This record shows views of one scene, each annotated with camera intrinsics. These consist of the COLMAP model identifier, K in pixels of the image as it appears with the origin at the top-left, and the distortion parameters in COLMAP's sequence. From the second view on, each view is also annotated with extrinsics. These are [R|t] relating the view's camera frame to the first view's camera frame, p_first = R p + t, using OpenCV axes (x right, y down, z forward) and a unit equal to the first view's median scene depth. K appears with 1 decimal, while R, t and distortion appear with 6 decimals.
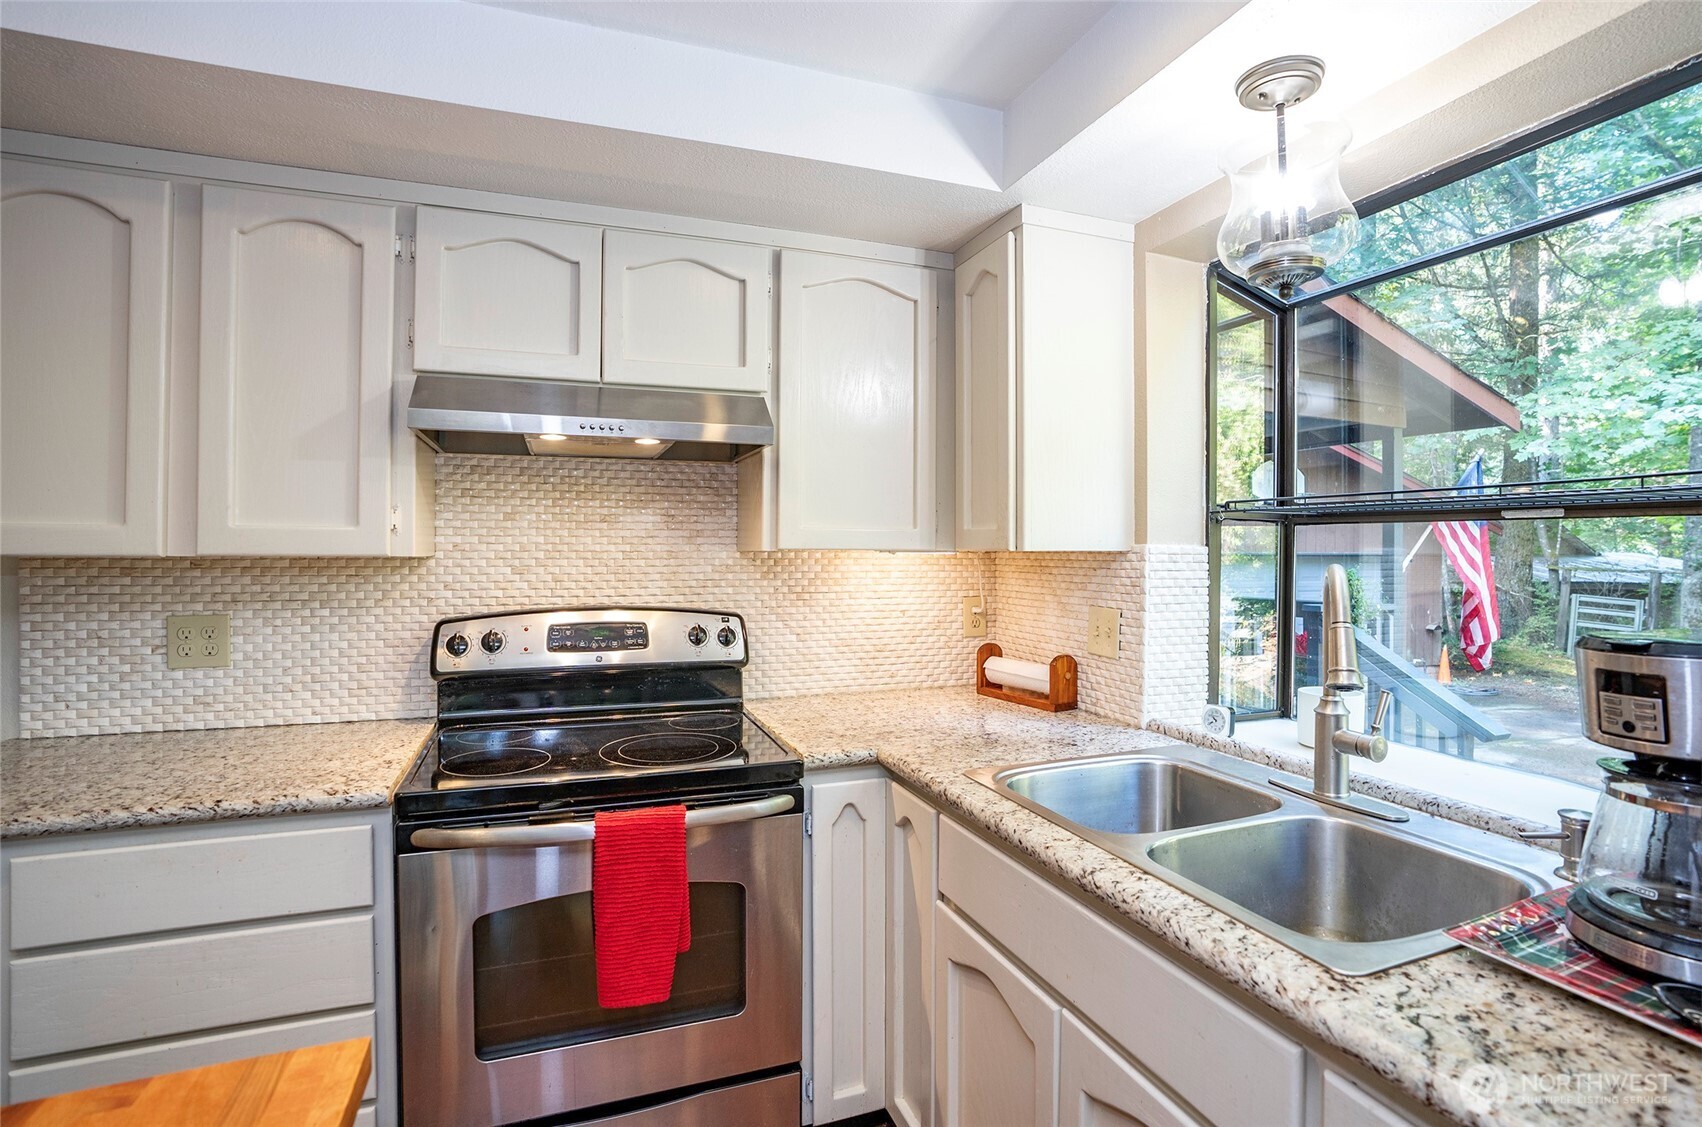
lens RADIAL K [[809.0, 0, 868.6], [0, 809.0, 546.7], [0, 0, 1]] dist [-0.051966, 0.013660]
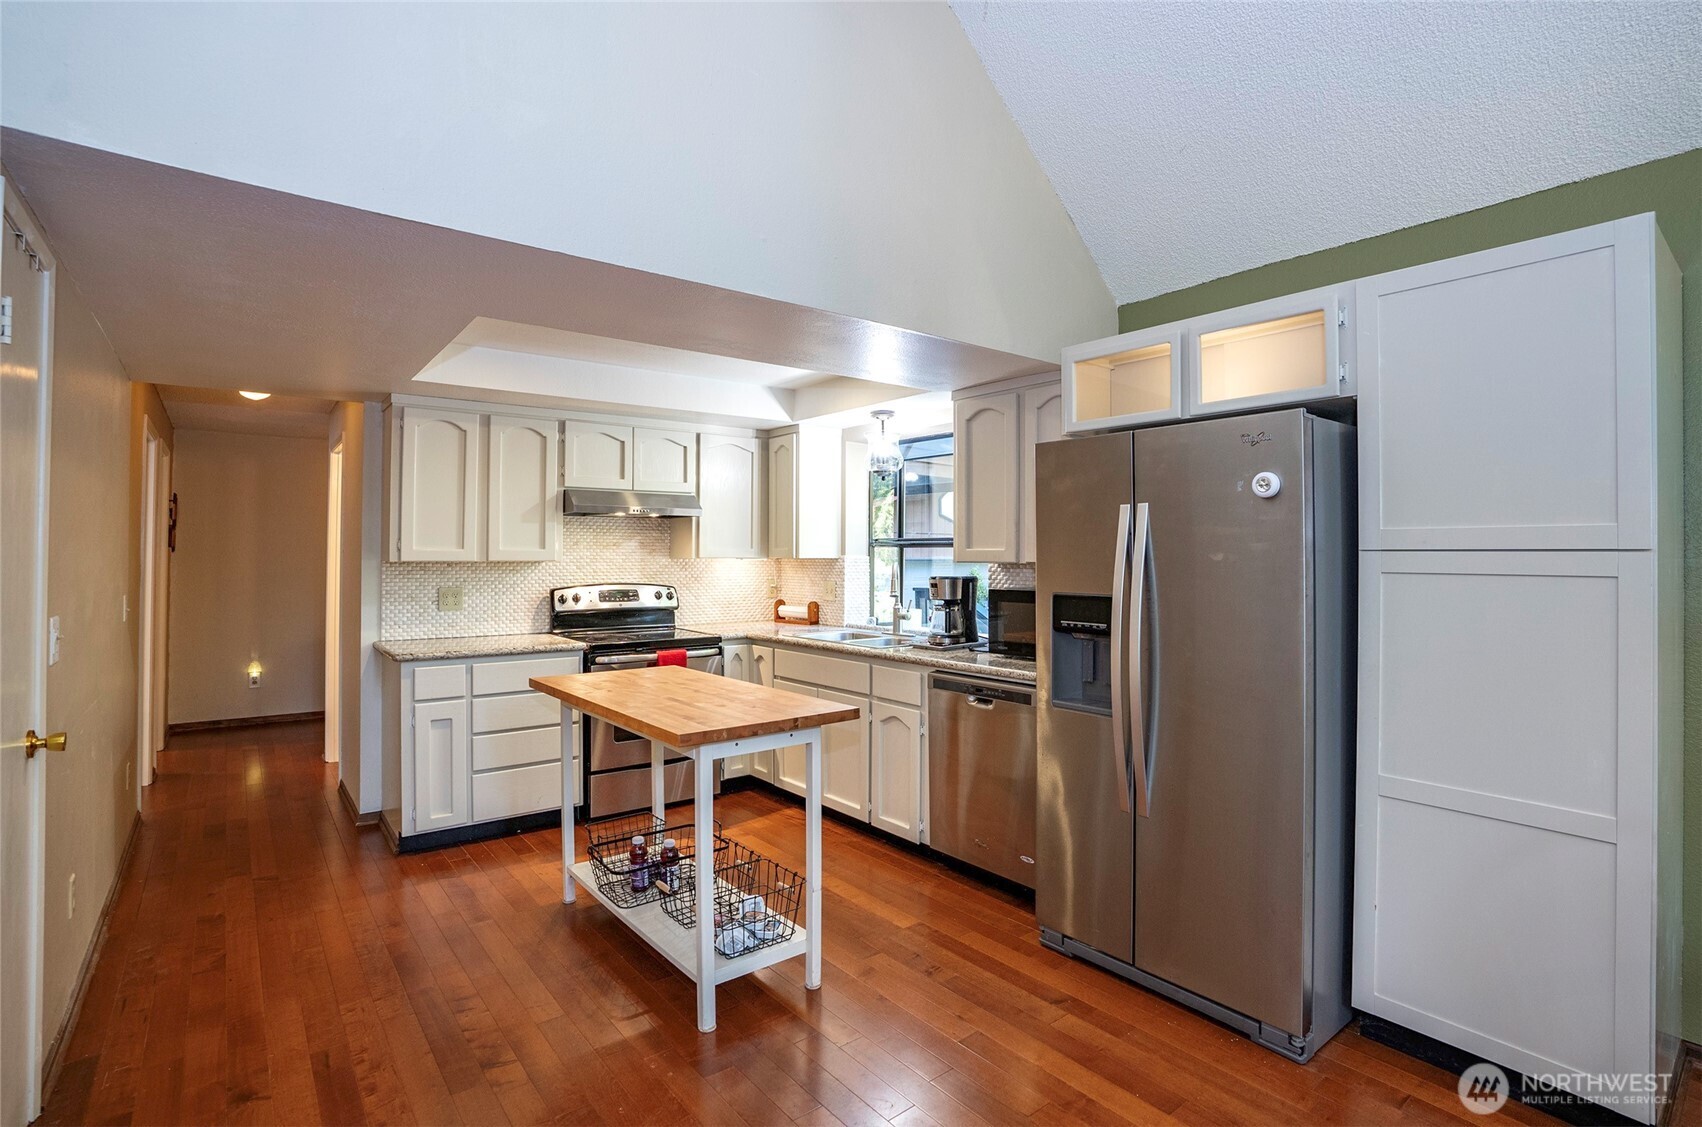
lens RADIAL K [[809.0, 0, 839.2], [0, 809.0, 544.0], [0, 0, 1]] dist [-0.051966, 0.013660]
pose [[0.960794, 0.001502, 0.277258, -0.384876], [0.002012, 0.999921, -0.012390, -0.007643], [-0.277255, 0.012462, 0.960716, -1.459549]]
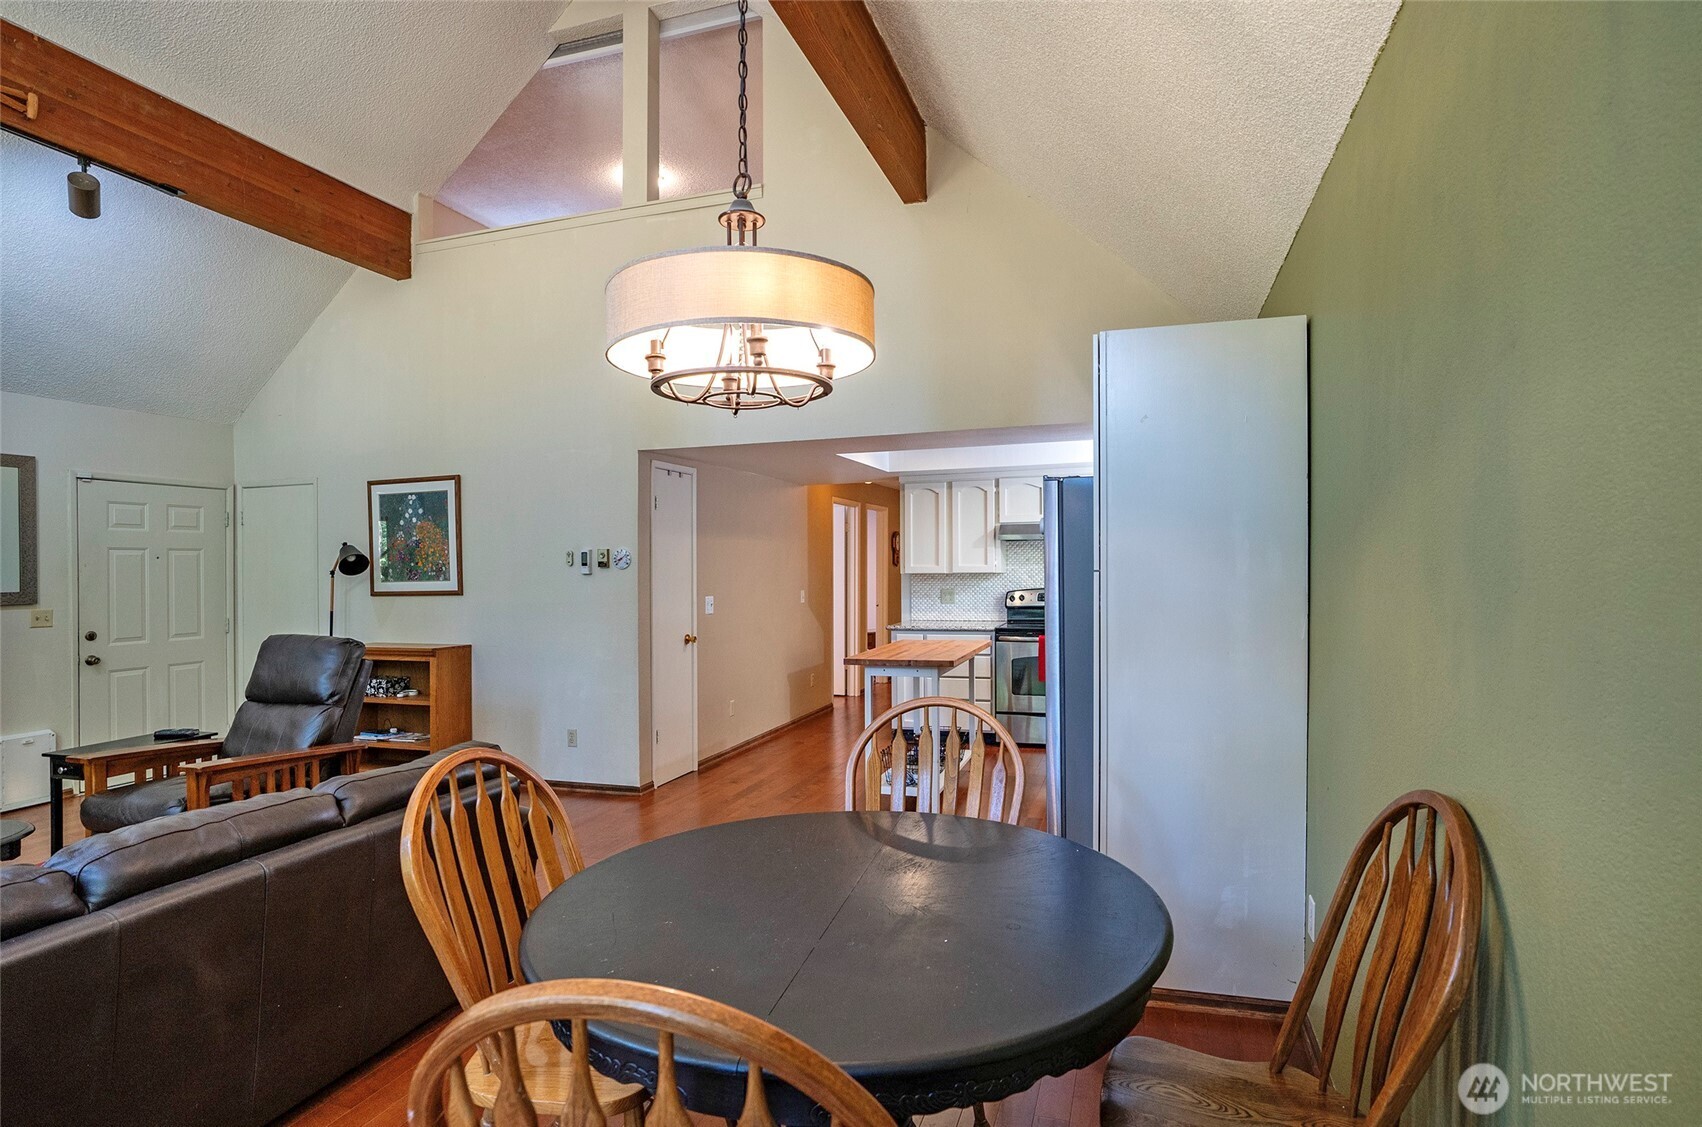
lens RADIAL K [[882.6, 0, 874.8], [0, 882.6, 568.9], [0, 0, 1]] dist [-0.005879, 0.009364]
pose [[0.767557, -0.011597, -0.640876, 1.431619], [0.018541, 0.999820, 0.004114, -0.029174], [0.640712, -0.015040, 0.767634, -2.241231]]
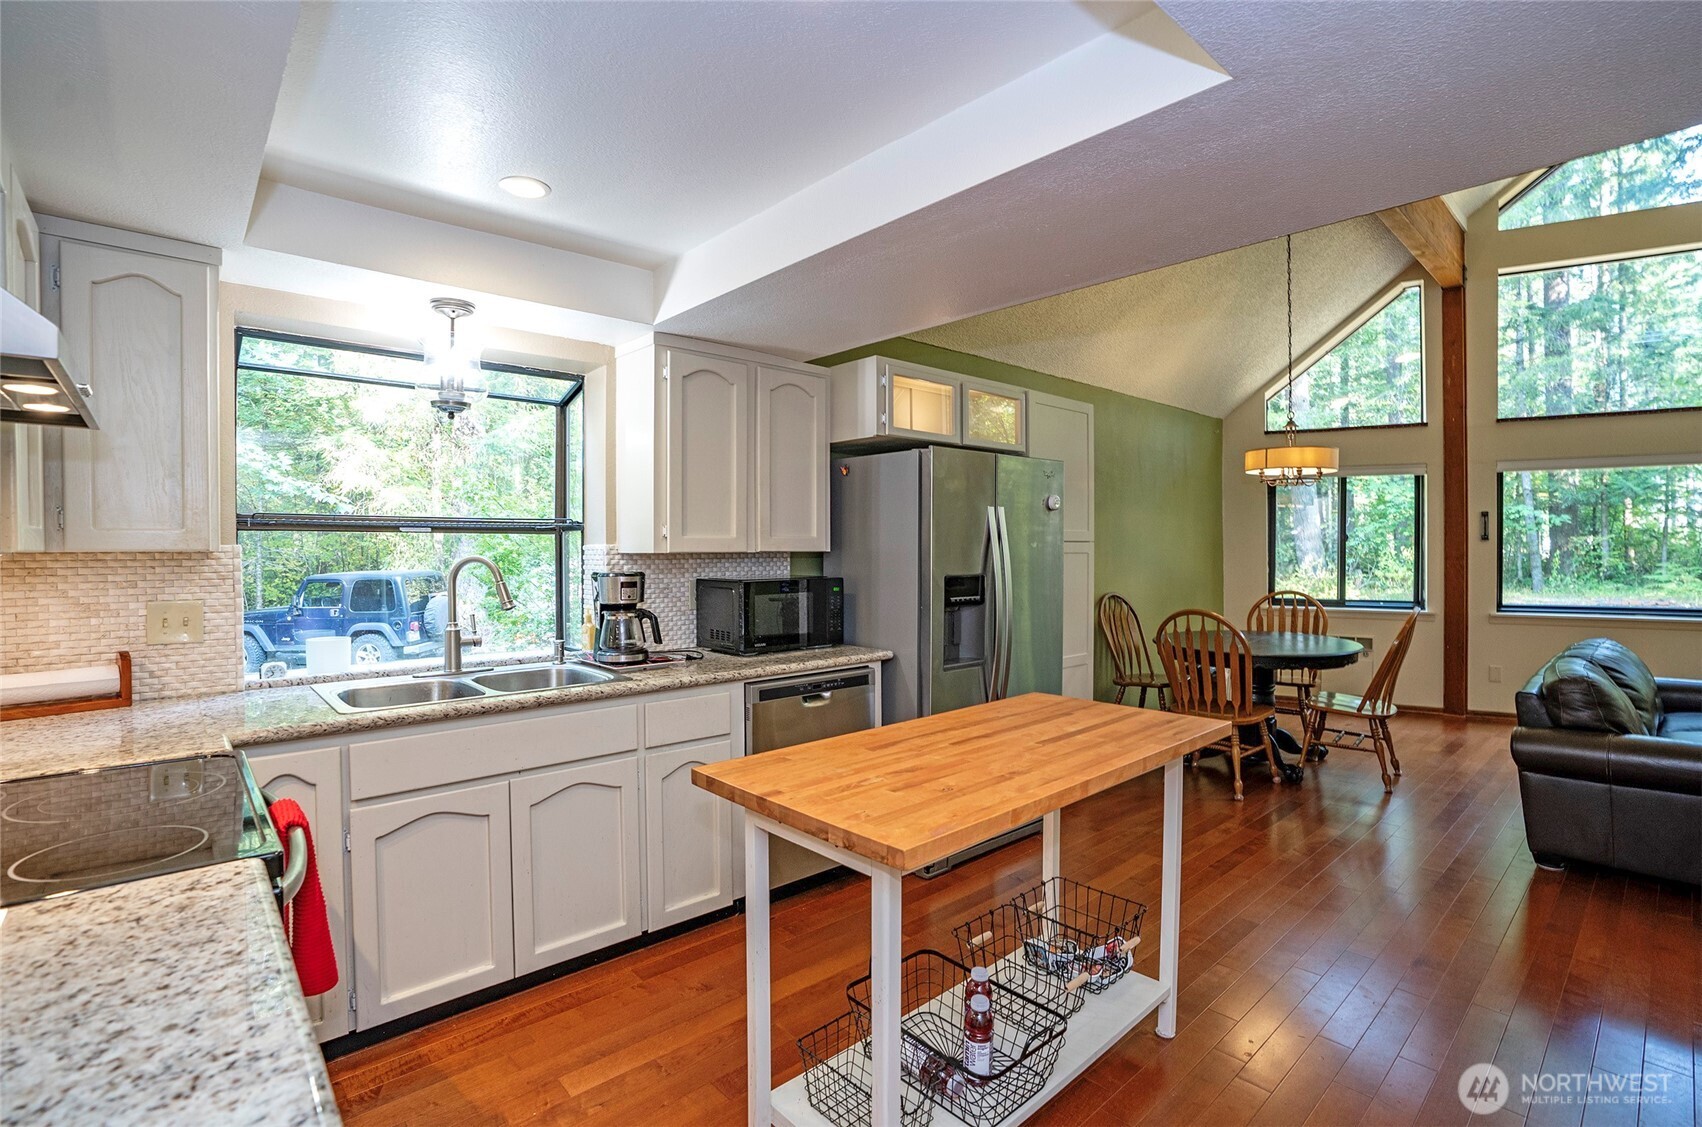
lens RADIAL K [[809.0, 0, 843.6], [0, 809.0, 564.5], [0, 0, 1]] dist [-0.051966, 0.013660]
pose [[-0.361527, -0.023036, 0.932077, -1.104440], [-0.002565, 0.999716, 0.023713, -0.000640], [-0.932358, 0.006182, -0.361484, 0.560979]]
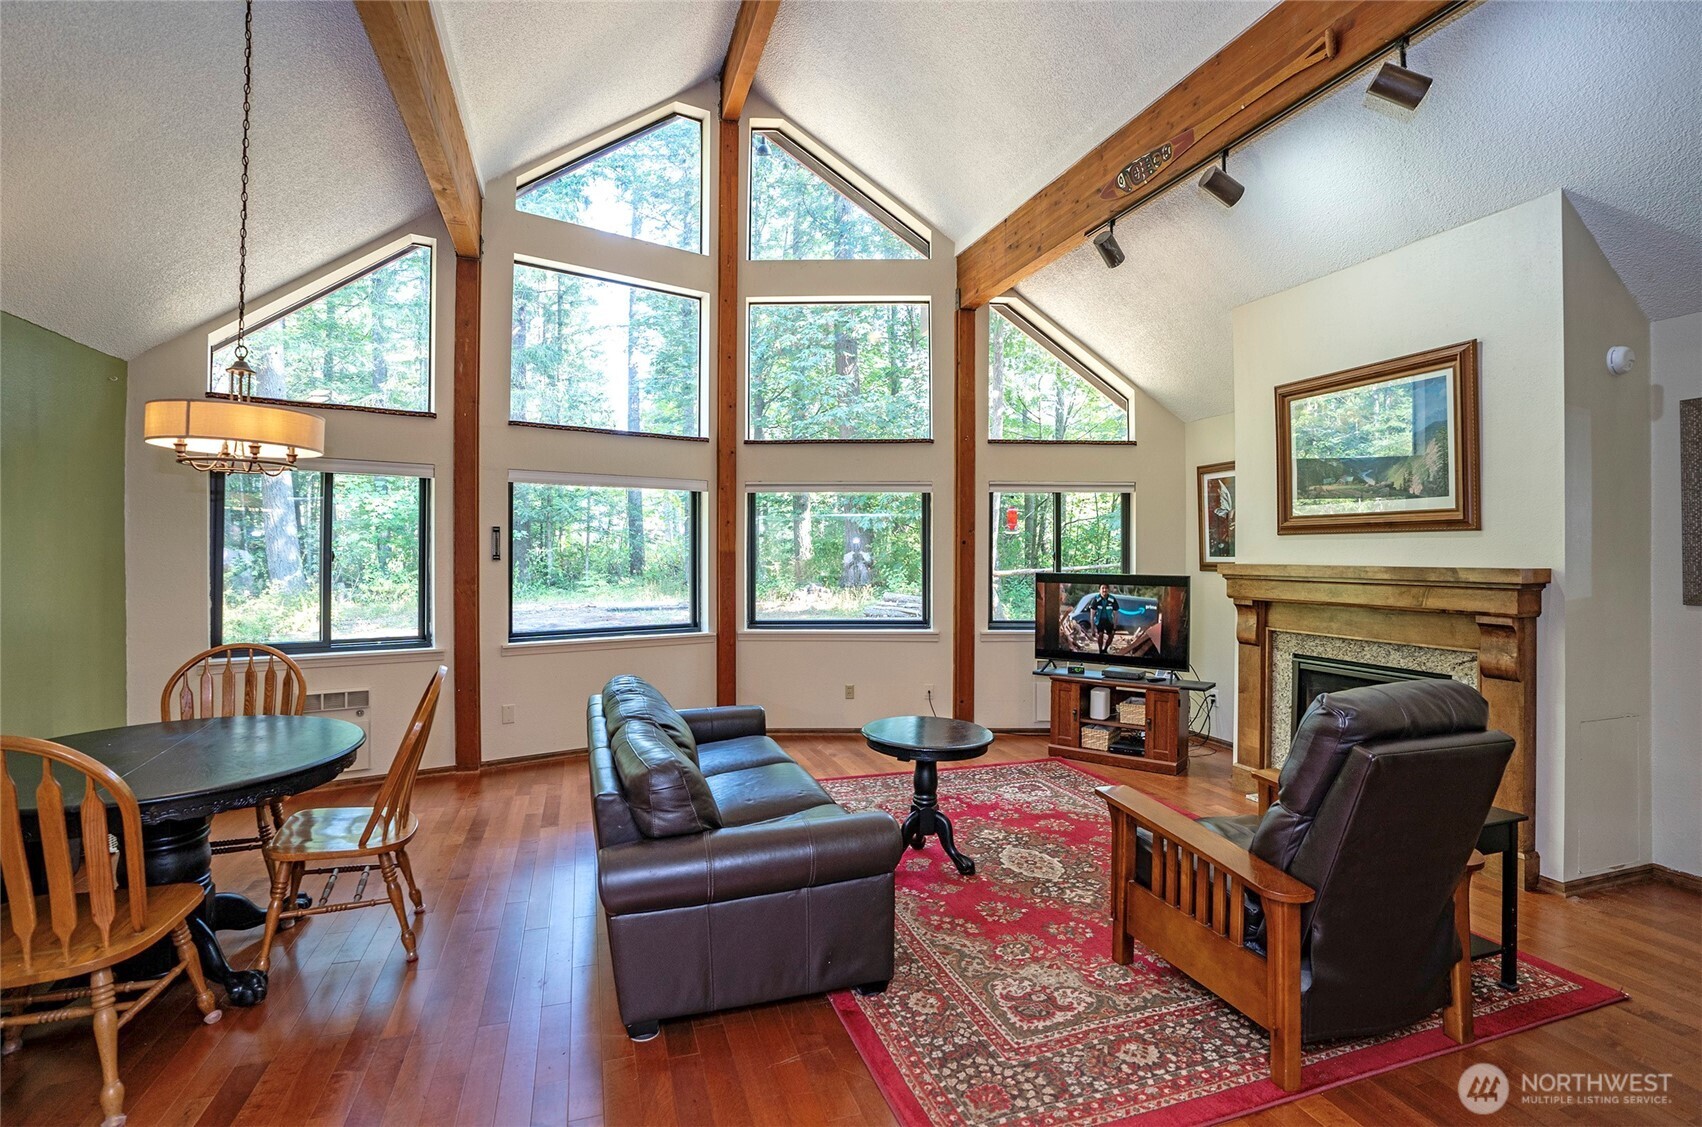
lens RADIAL K [[809.0, 0, 870.2], [0, 809.0, 548.2], [0, 0, 1]] dist [-0.051966, 0.013660]
pose [[-0.999380, -0.008537, 0.034145, -0.487562], [-0.009022, 0.999860, -0.014080, -0.045042], [-0.034020, -0.014379, -0.999318, -0.245682]]
